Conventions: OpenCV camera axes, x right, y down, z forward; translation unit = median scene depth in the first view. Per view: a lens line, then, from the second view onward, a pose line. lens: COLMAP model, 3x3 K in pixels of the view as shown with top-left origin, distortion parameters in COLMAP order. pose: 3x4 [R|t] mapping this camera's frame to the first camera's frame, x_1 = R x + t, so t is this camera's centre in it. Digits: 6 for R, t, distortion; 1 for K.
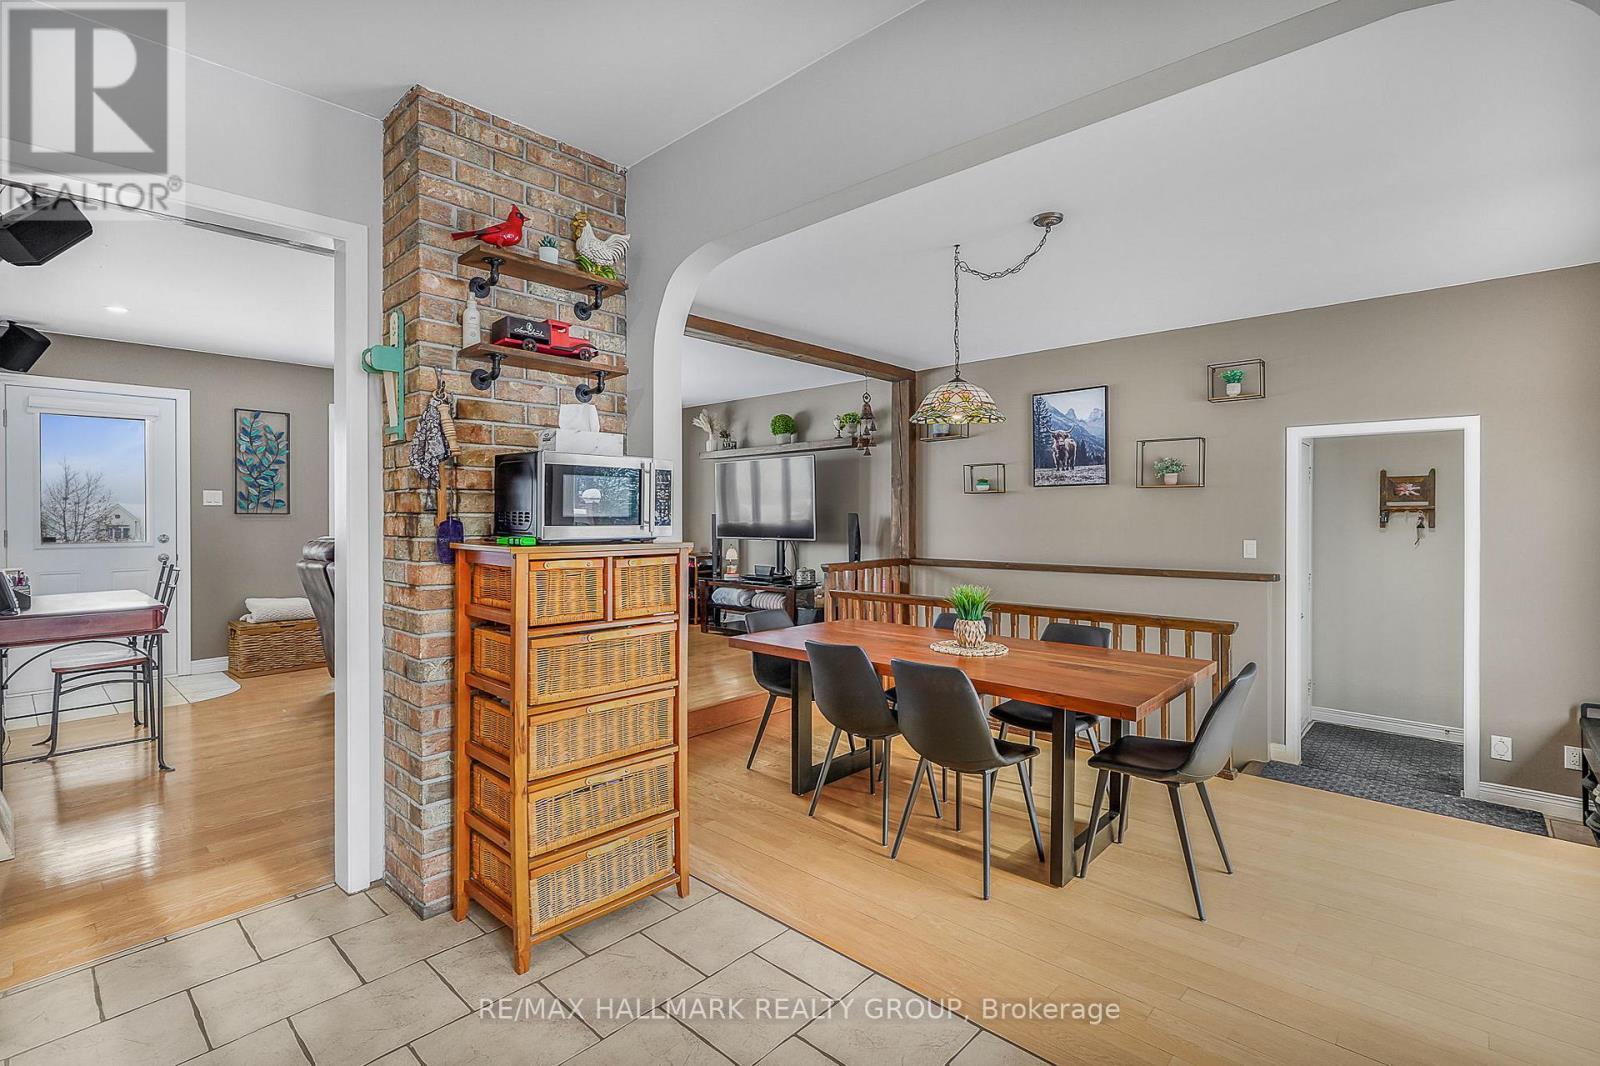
lens RADIAL K [[733.3, 0, 801.2], [0, 733.3, 519.6], [0, 0, 1]] dist [0.000931, 0.000941]
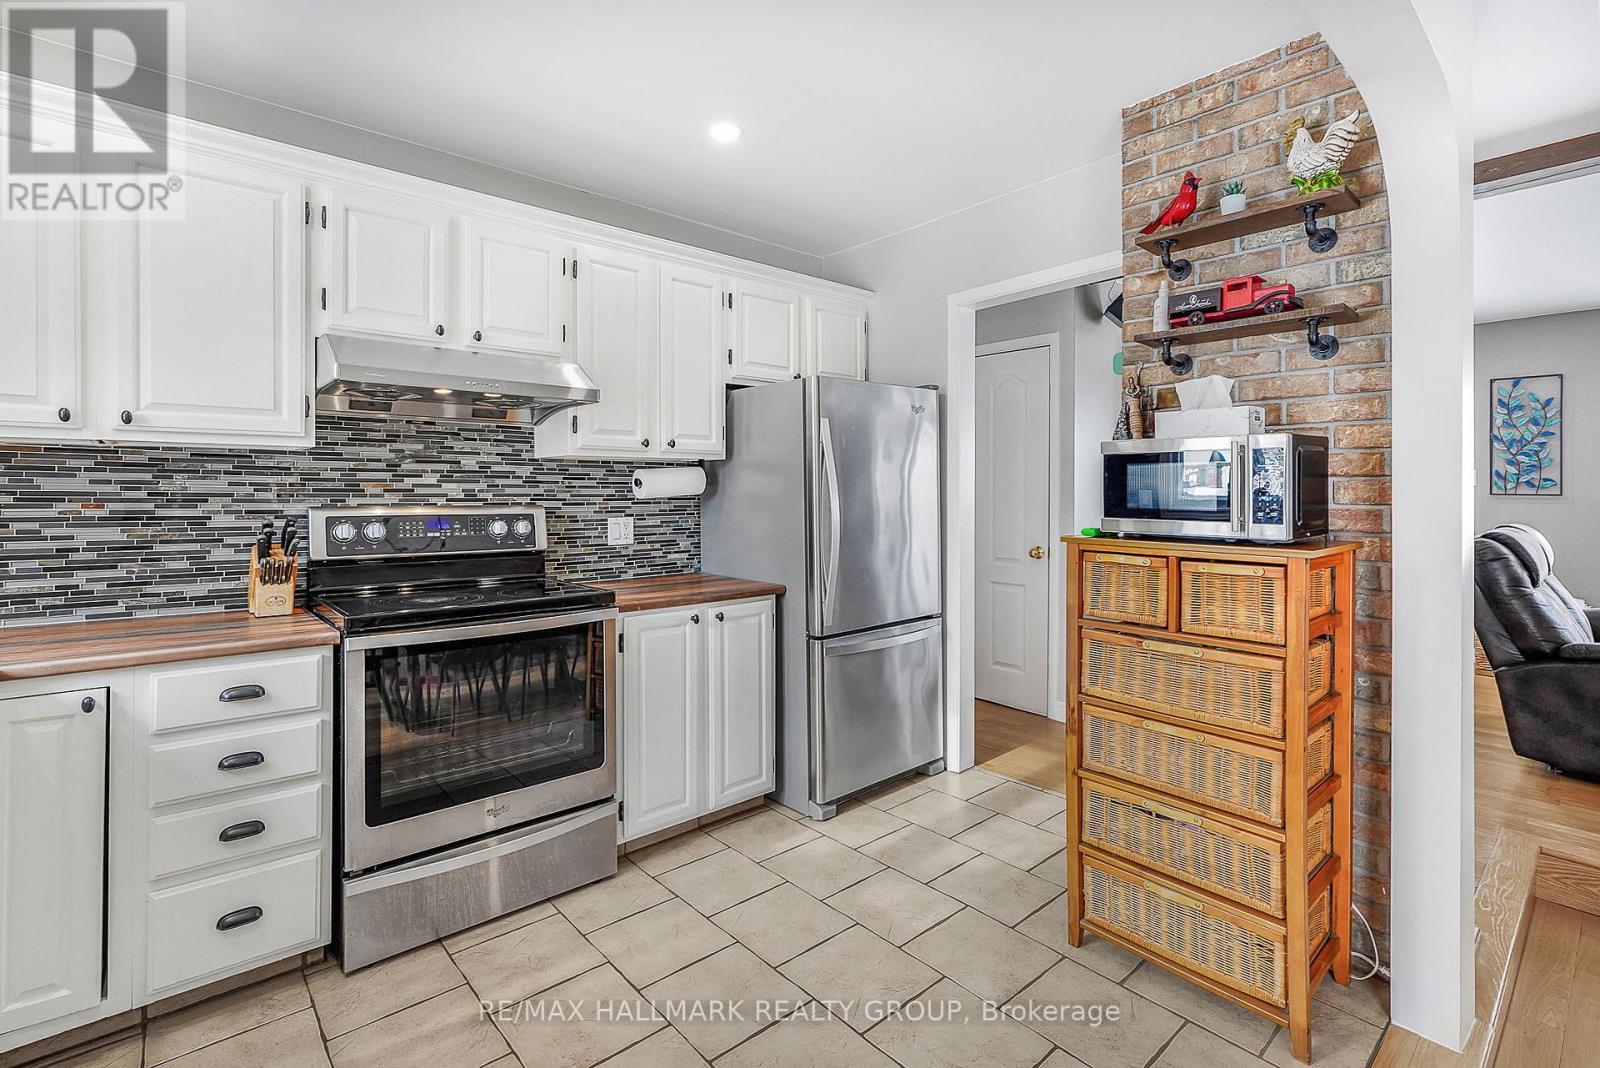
lens RADIAL K [[733.3, 0, 794.9], [0, 733.3, 494.3], [0, 0, 1]] dist [0.000931, 0.000941]
pose [[-0.104756, 0.006944, -0.994474, 0.243422], [-0.007323, 0.999943, 0.007753, -0.009787], [0.994471, 0.008095, -0.104699, 0.249455]]
